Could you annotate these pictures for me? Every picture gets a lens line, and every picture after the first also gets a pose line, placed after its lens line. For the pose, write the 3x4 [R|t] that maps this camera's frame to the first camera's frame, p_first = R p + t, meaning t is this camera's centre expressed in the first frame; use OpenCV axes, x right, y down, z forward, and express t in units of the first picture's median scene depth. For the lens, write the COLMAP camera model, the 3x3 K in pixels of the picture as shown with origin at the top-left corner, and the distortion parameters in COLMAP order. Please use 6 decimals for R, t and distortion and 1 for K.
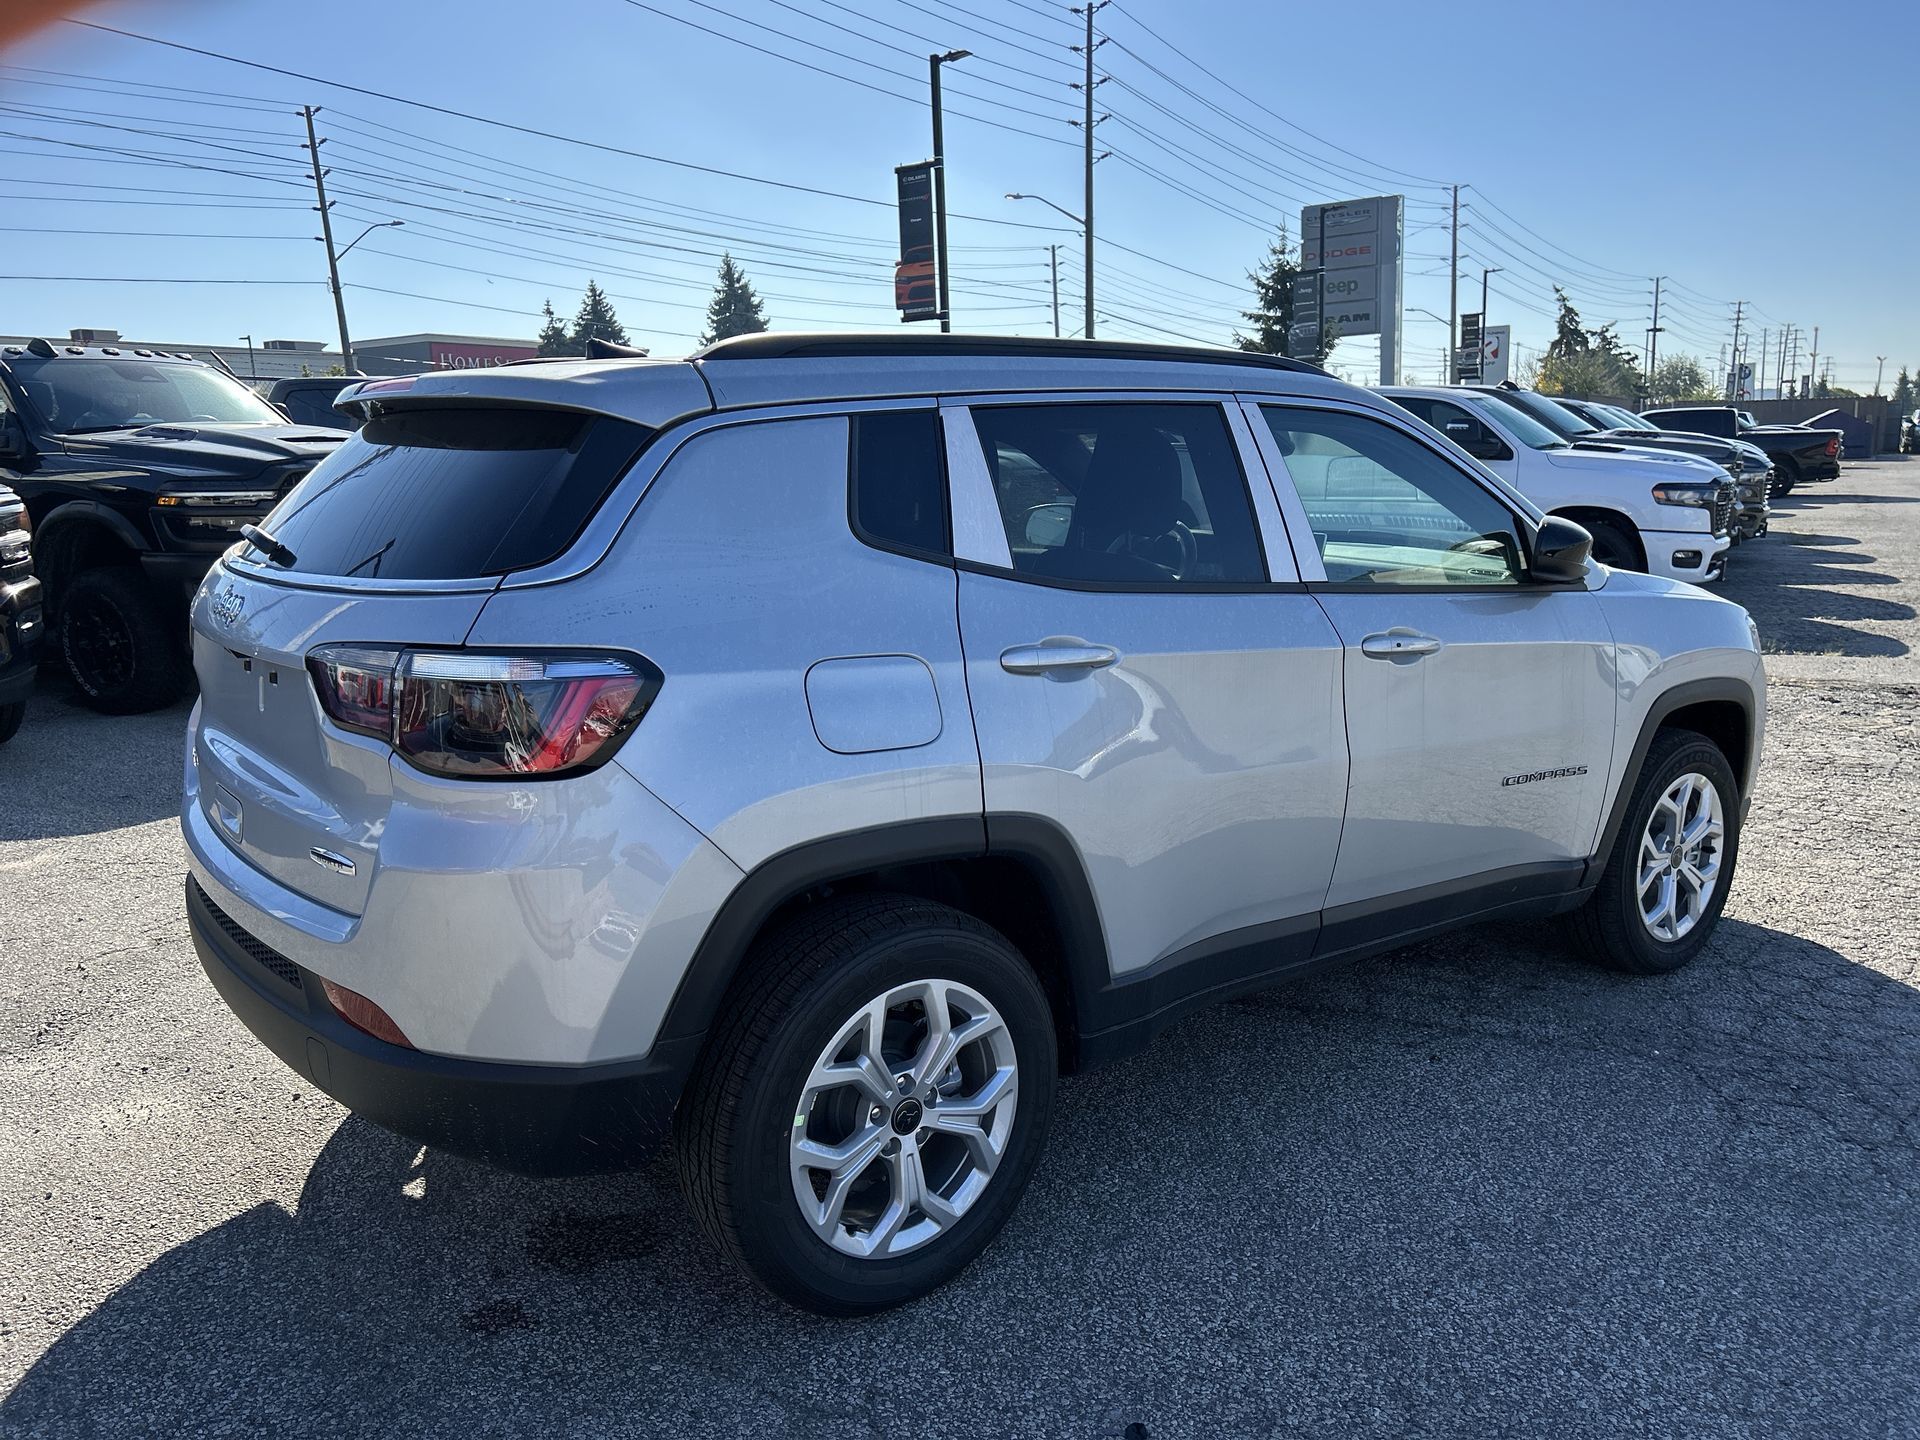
lens RADIAL K [[1441.8, 0, 951.8], [0, 1441.8, 715.1], [0, 0, 1]] dist [0.052292, -0.055226]
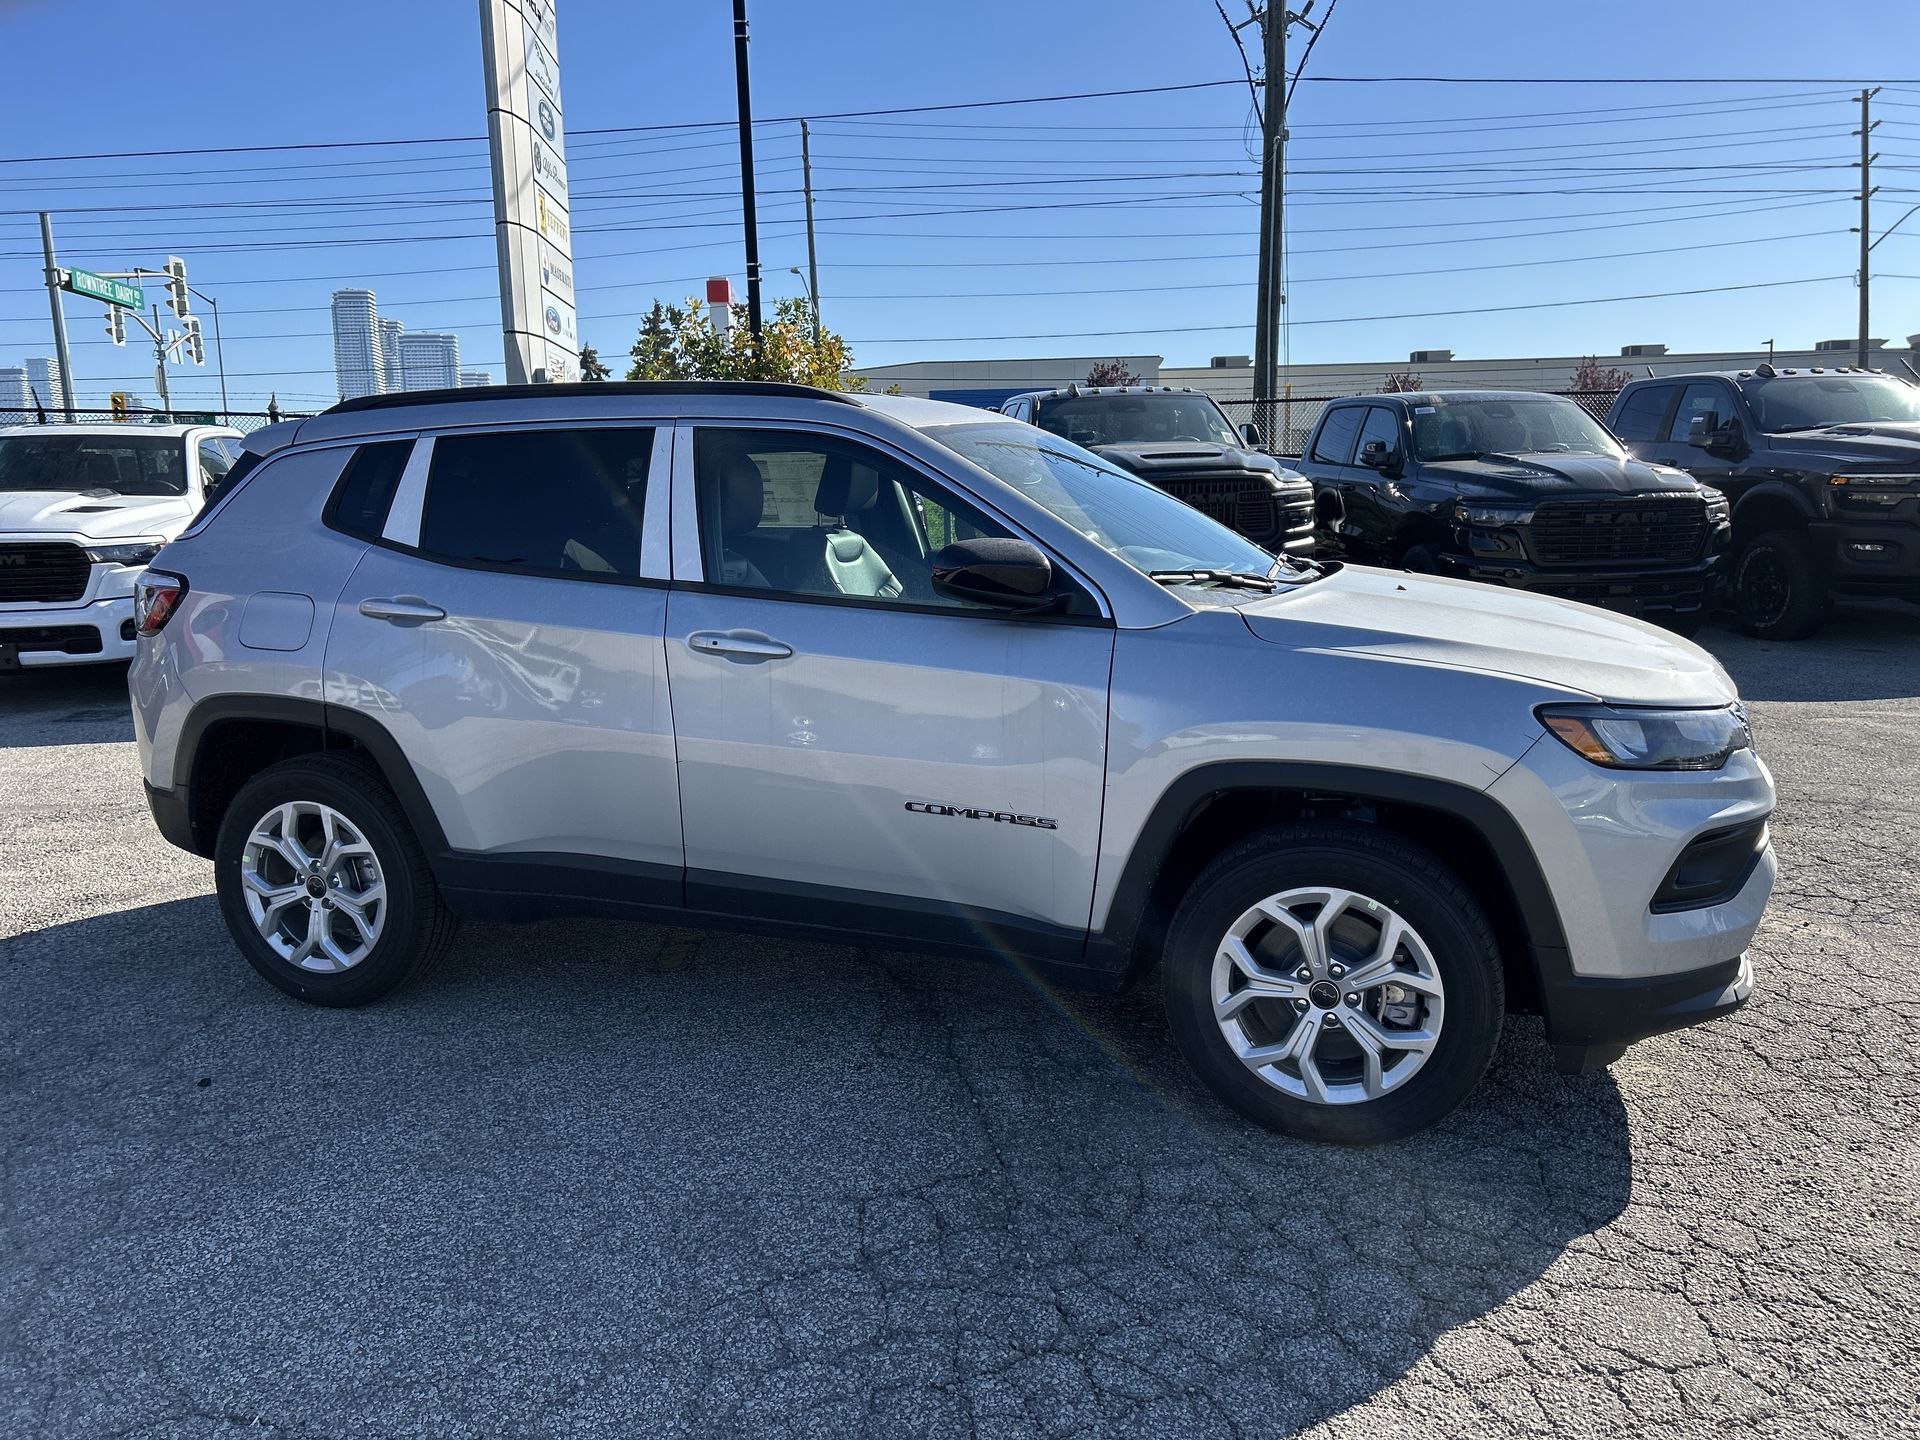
lens RADIAL K [[1434.1, 0, 961.3], [0, 1434.1, 724.8], [0, 0, 1]] dist [0.061370, -0.067474]
pose [[0.550275, 0.142525, -0.822730, 1.006109], [-0.140788, 0.987054, 0.076828, -0.073780], [0.823029, 0.073554, 0.563217, 0.412675]]
